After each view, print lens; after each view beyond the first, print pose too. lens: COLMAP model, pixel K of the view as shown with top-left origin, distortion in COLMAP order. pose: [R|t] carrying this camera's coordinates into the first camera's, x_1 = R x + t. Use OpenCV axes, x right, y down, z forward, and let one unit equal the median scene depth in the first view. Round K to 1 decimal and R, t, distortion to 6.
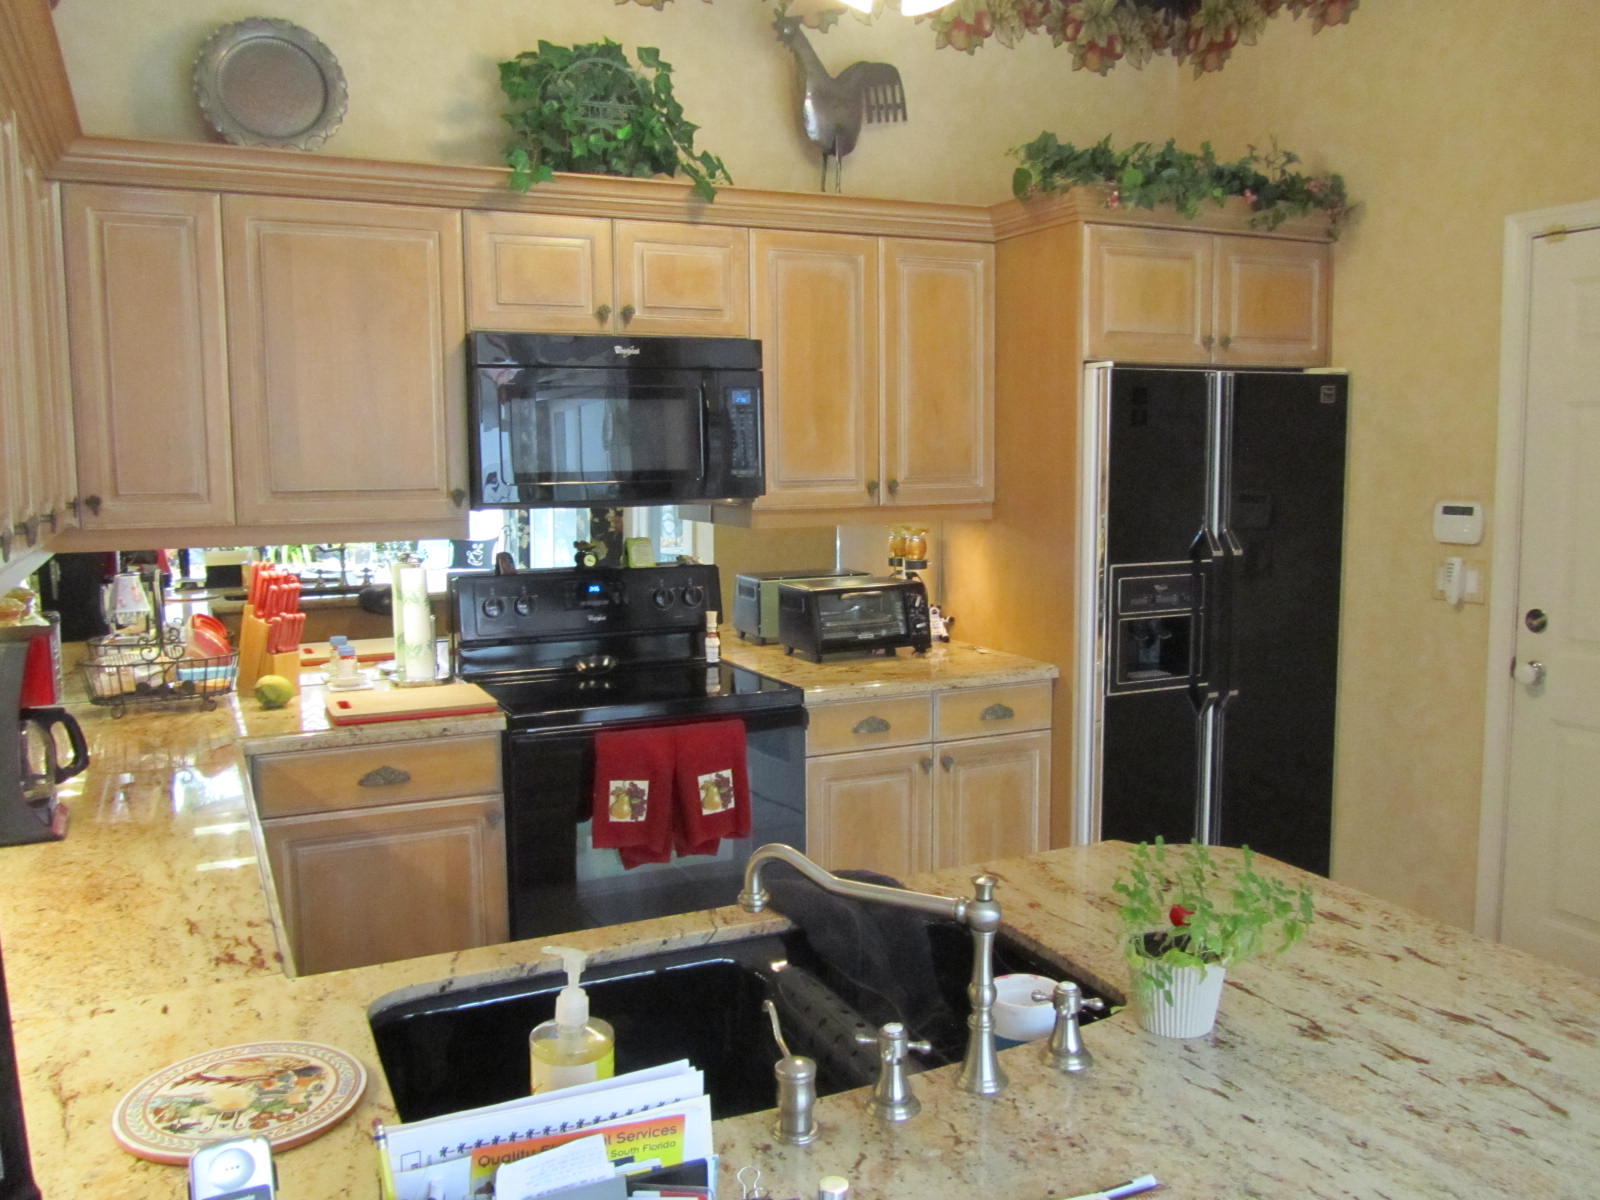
lens RADIAL K [[1318.0, 0, 800.0], [0, 1318.0, 600.0], [0, 0, 1]] dist [-0.052885, 0.016737]
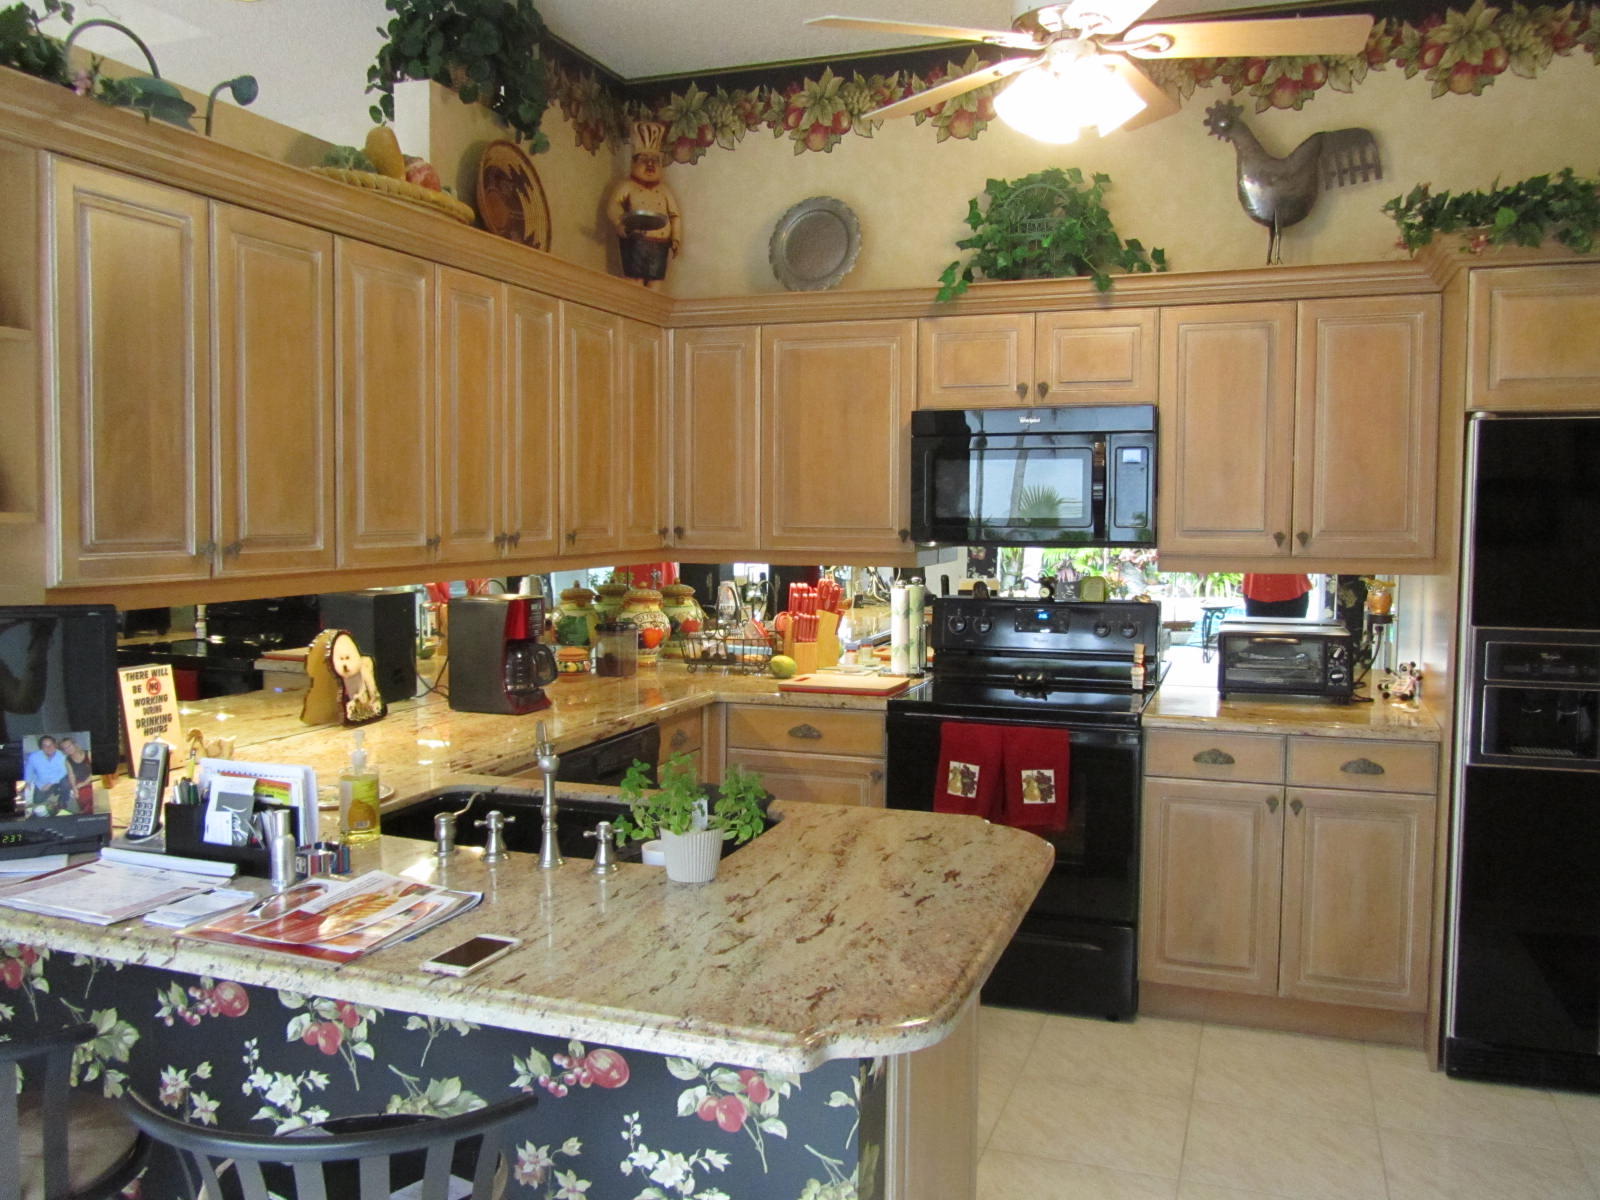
lens RADIAL K [[1318.0, 0, 800.0], [0, 1318.0, 600.0], [0, 0, 1]] dist [-0.052885, 0.016737]
pose [[0.700925, 0.059736, -0.710730, 0.582020], [-0.086788, 0.996225, -0.001860, -0.001744], [0.707935, 0.062986, 0.703463, -0.002579]]
